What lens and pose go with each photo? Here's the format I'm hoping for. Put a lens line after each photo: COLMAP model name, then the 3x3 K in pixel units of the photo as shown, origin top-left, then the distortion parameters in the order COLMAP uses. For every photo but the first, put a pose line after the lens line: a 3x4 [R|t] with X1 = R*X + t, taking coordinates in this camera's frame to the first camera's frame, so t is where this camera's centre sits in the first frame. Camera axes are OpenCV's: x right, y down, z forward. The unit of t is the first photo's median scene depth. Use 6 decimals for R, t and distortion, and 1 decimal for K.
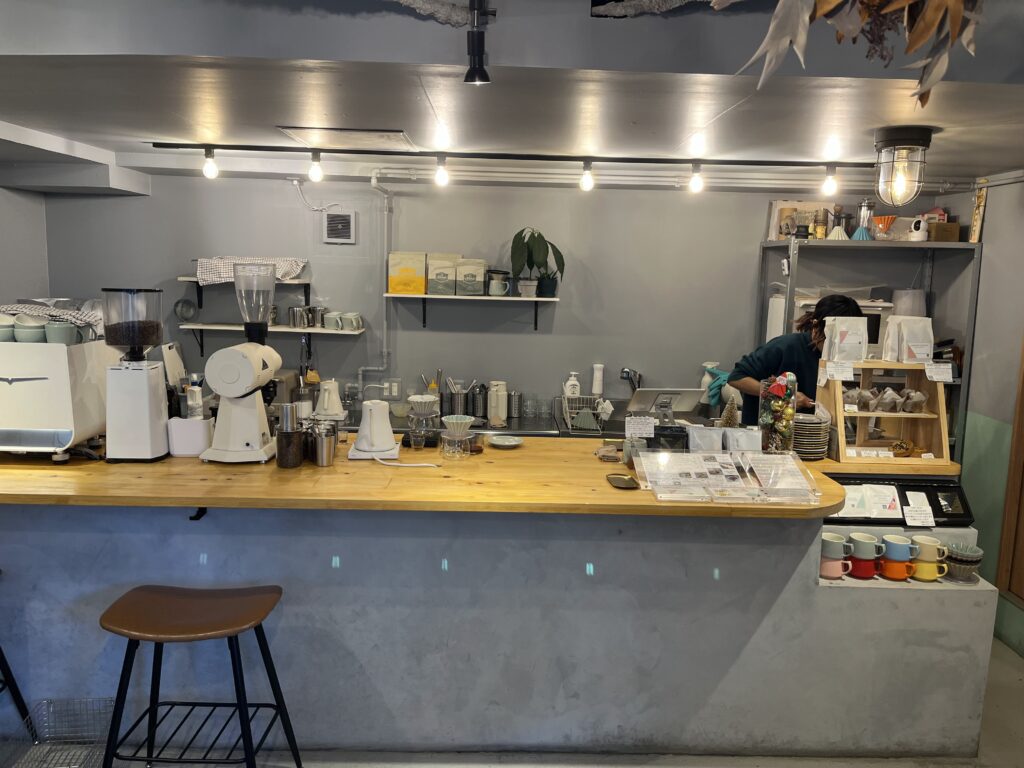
lens RADIAL K [[788.8, 0, 508.3], [0, 788.8, 378.9], [0, 0, 1]] dist [0.050484, -0.067185]
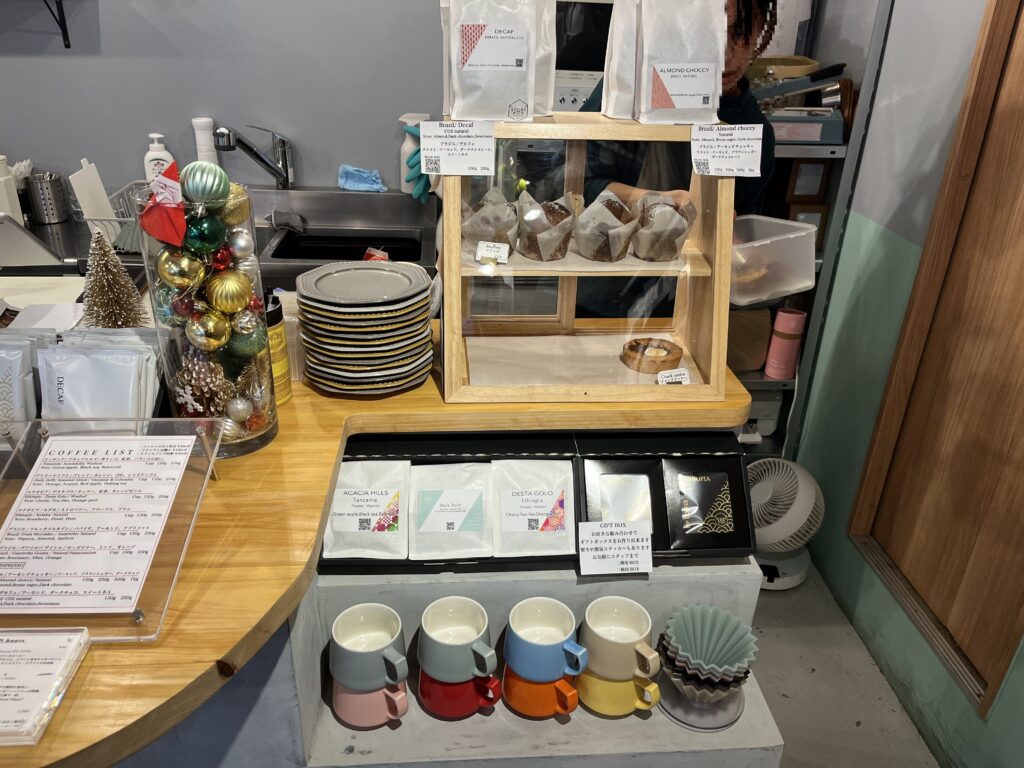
lens RADIAL K [[788.8, 0, 513.1], [0, 788.8, 393.3], [0, 0, 1]] dist [0.050484, -0.067185]
pose [[0.997725, -0.025861, 0.062256, 0.414295], [0.004629, 0.947592, 0.319451, -0.019273], [-0.067254, -0.318436, 0.945556, 0.620706]]
